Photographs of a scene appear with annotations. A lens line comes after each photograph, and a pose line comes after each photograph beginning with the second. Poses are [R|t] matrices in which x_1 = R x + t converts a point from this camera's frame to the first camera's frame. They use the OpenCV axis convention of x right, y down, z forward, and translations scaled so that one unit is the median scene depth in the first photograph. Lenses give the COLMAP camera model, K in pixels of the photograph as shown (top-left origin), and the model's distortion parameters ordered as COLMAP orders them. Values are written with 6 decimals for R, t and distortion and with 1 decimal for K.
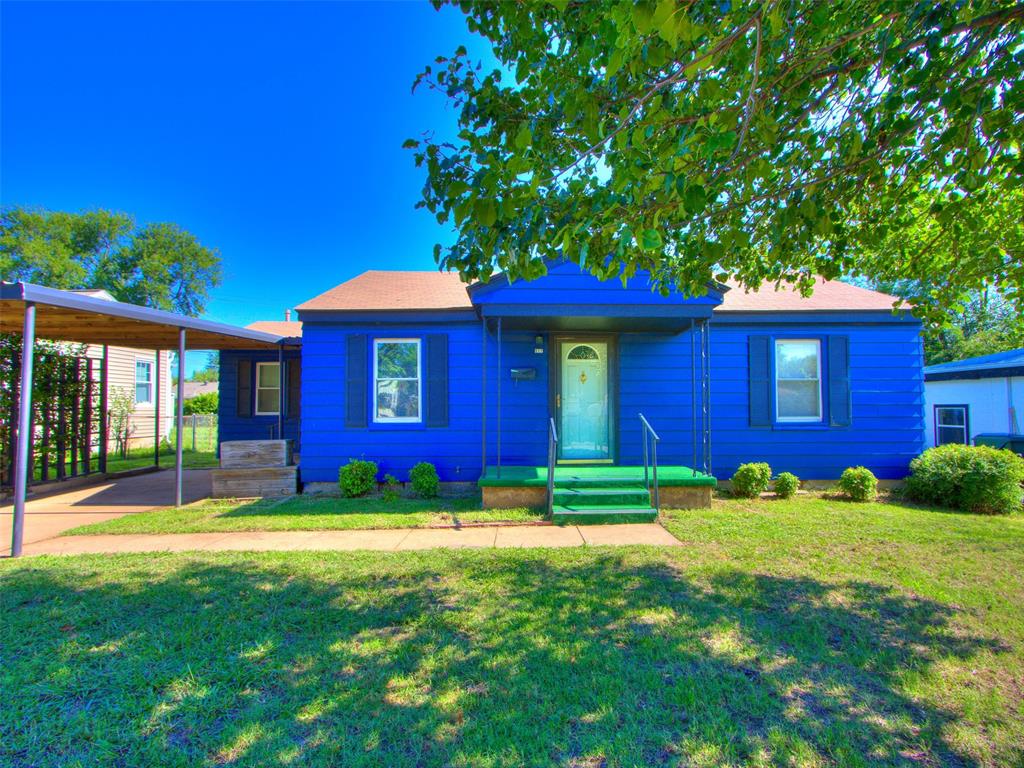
lens RADIAL K [[536.1, 0, 512.0], [0, 536.1, 384.0], [0, 0, 1]] dist [0.006136, 0.000859]
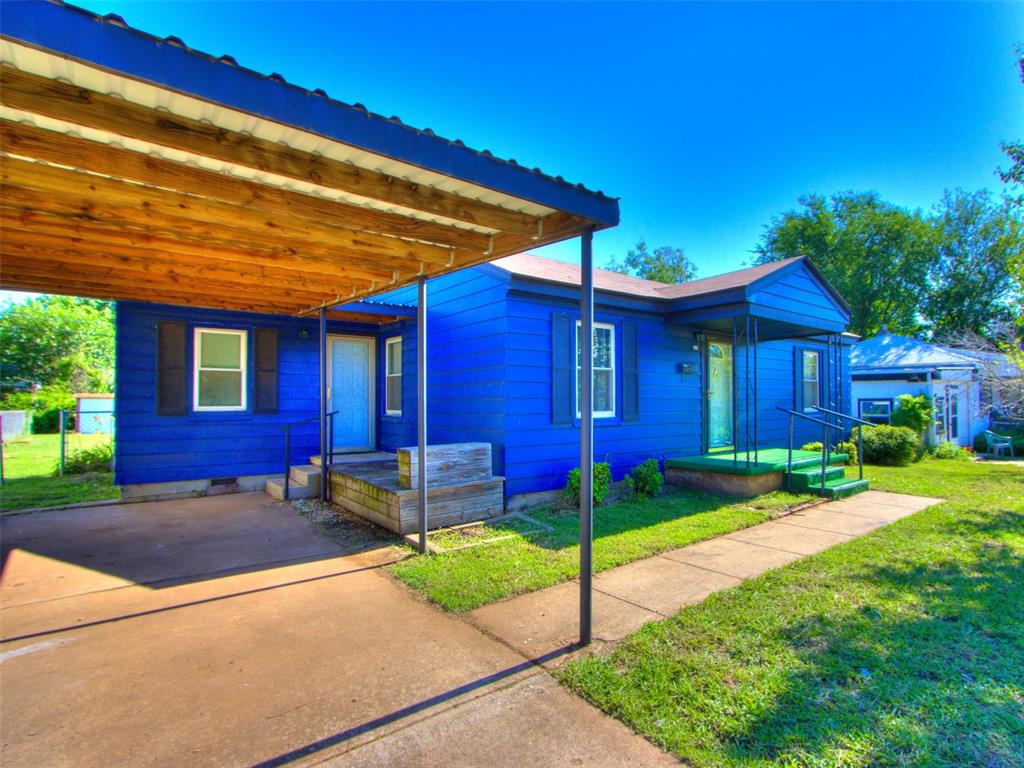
lens RADIAL K [[533.4, 0, 585.4], [0, 533.4, 390.7], [0, 0, 1]] dist [0.008721, 0.001305]
pose [[0.763713, 0.014611, 0.645391, -0.811507], [-0.029414, 0.999493, 0.012179, 0.017811], [-0.644886, -0.028284, 0.763755, 0.343209]]
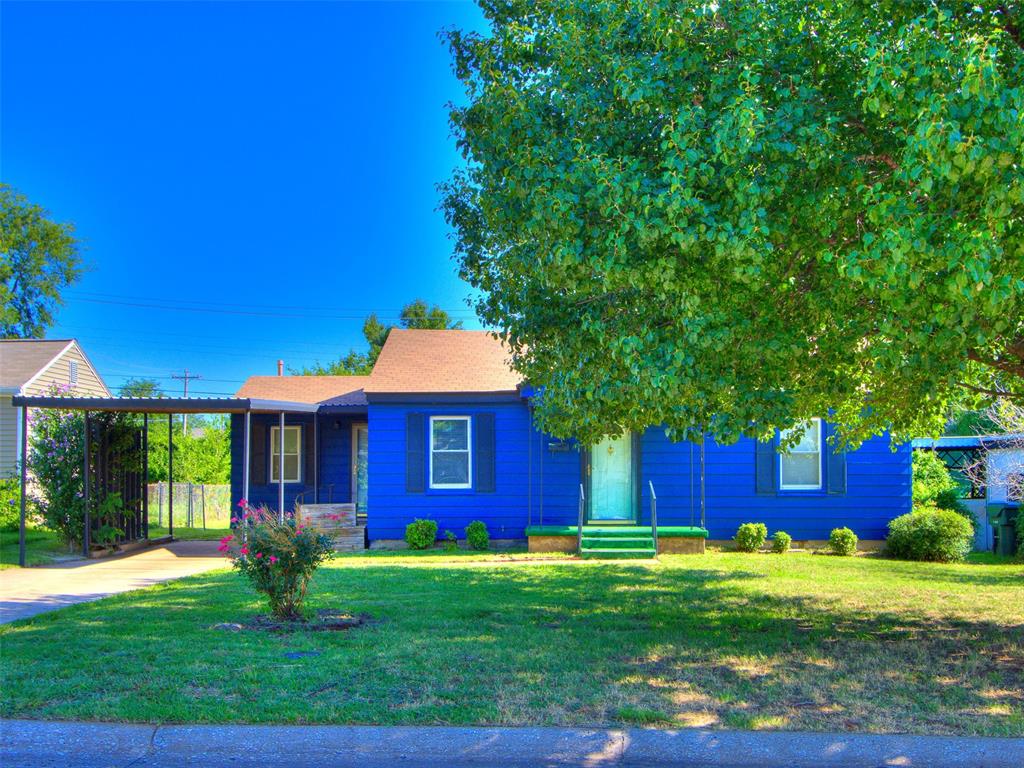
lens RADIAL K [[1140.0, 0, 512.0], [0, 1140.0, 384.0], [0, 0, 1]] dist [0.171971, -0.398140]
pose [[0.999935, 0.001012, -0.011346, -0.053115], [-0.001375, 0.999486, -0.032026, -0.076632], [0.011308, 0.032040, 0.999423, -1.512741]]
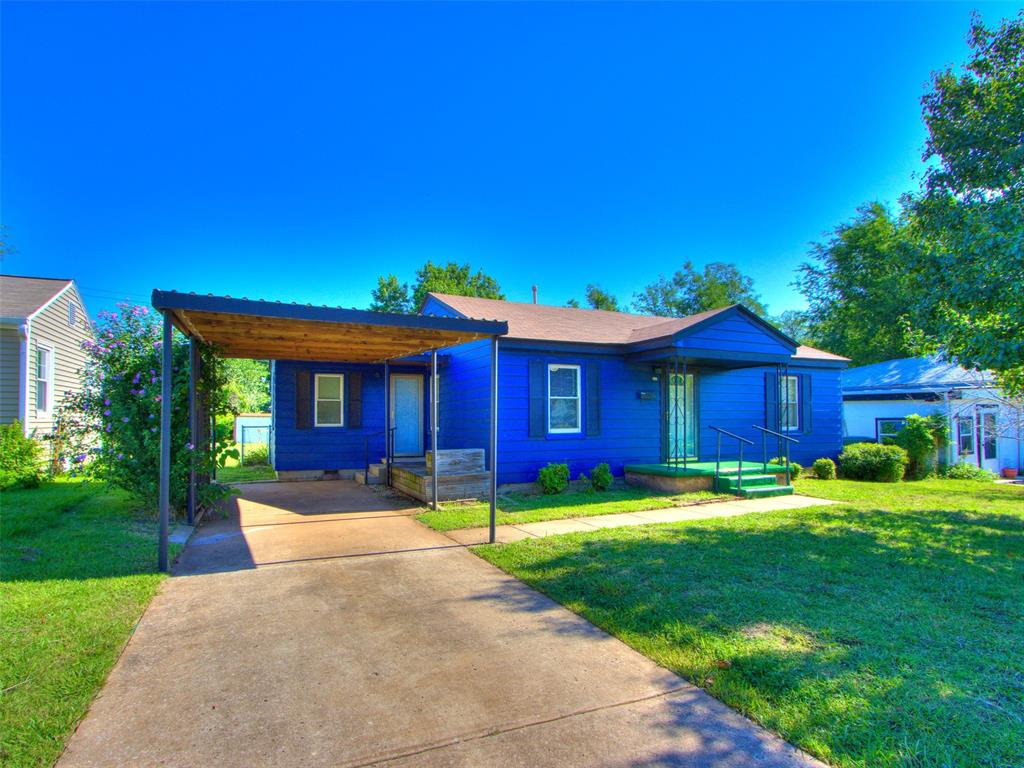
lens RADIAL K [[536.8, 0, 497.9], [0, 536.8, 408.5], [0, 0, 1]] dist [0.001425, 0.000932]
pose [[0.914559, 0.010666, 0.404313, -0.866516], [-0.020243, 0.999606, 0.019419, -0.004669], [-0.403947, -0.025944, 0.914415, -0.064844]]
